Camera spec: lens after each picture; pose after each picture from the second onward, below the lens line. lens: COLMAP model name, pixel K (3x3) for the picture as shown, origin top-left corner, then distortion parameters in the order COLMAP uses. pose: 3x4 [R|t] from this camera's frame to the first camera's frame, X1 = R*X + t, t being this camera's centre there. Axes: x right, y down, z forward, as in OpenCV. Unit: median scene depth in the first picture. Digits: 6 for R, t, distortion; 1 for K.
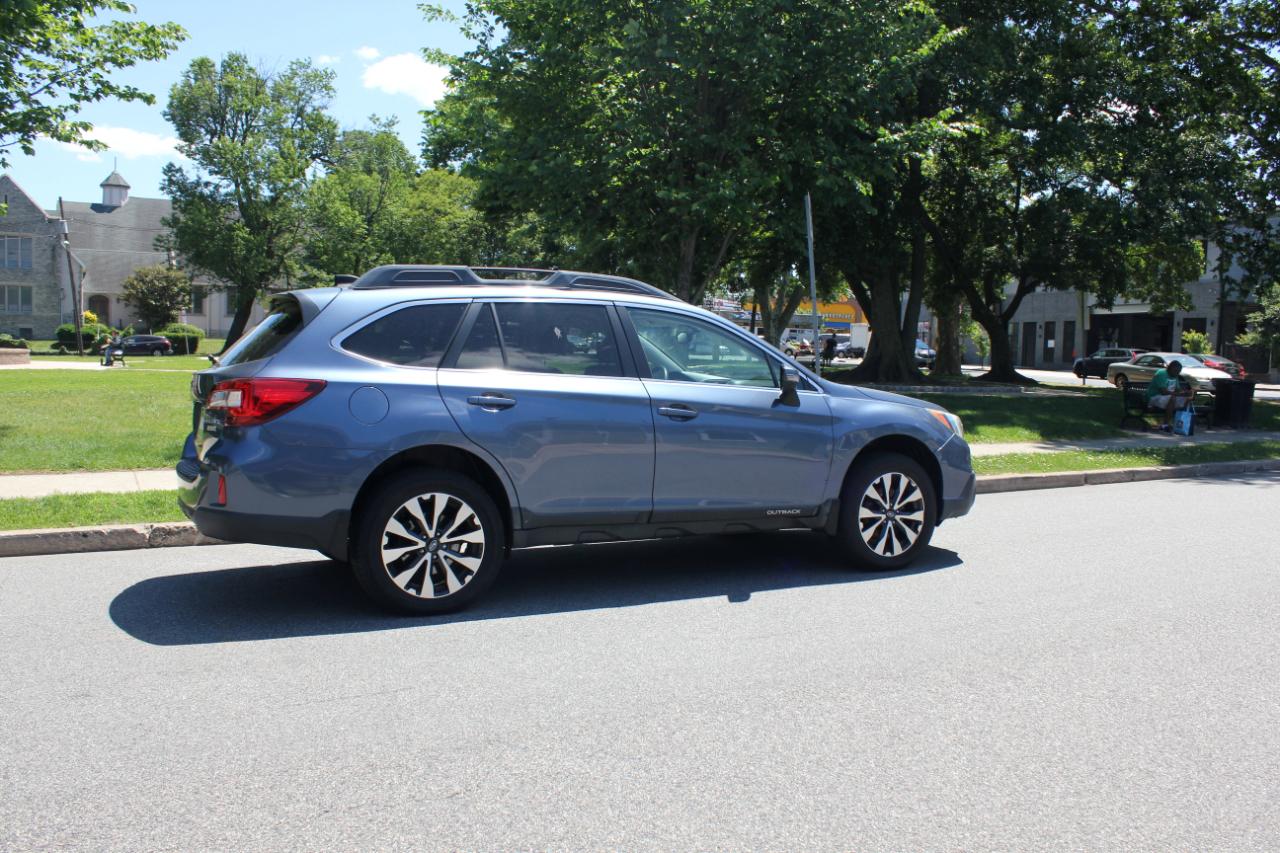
lens RADIAL K [[1076.8, 0, 648.0], [0, 1076.8, 434.0], [0, 0, 1]] dist [-0.160109, 0.136872]
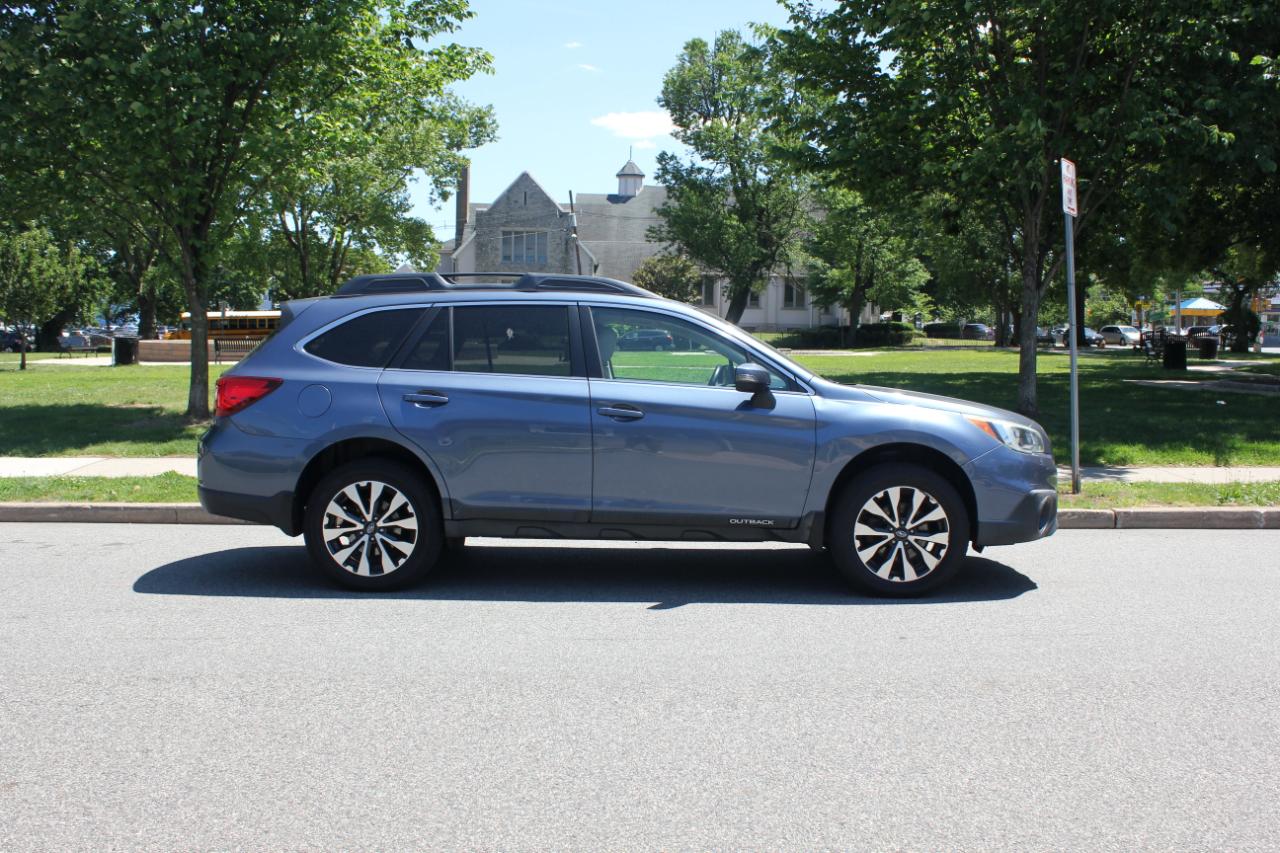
lens RADIAL K [[1223.7, 0, 654.4], [0, 1223.7, 426.2], [0, 0, 1]] dist [-0.142463, 0.151850]
pose [[0.886931, 0.023142, -0.461323, 0.452158], [-0.028143, 0.999596, -0.003964, -0.003315], [0.461045, 0.016499, 0.887224, 0.014707]]
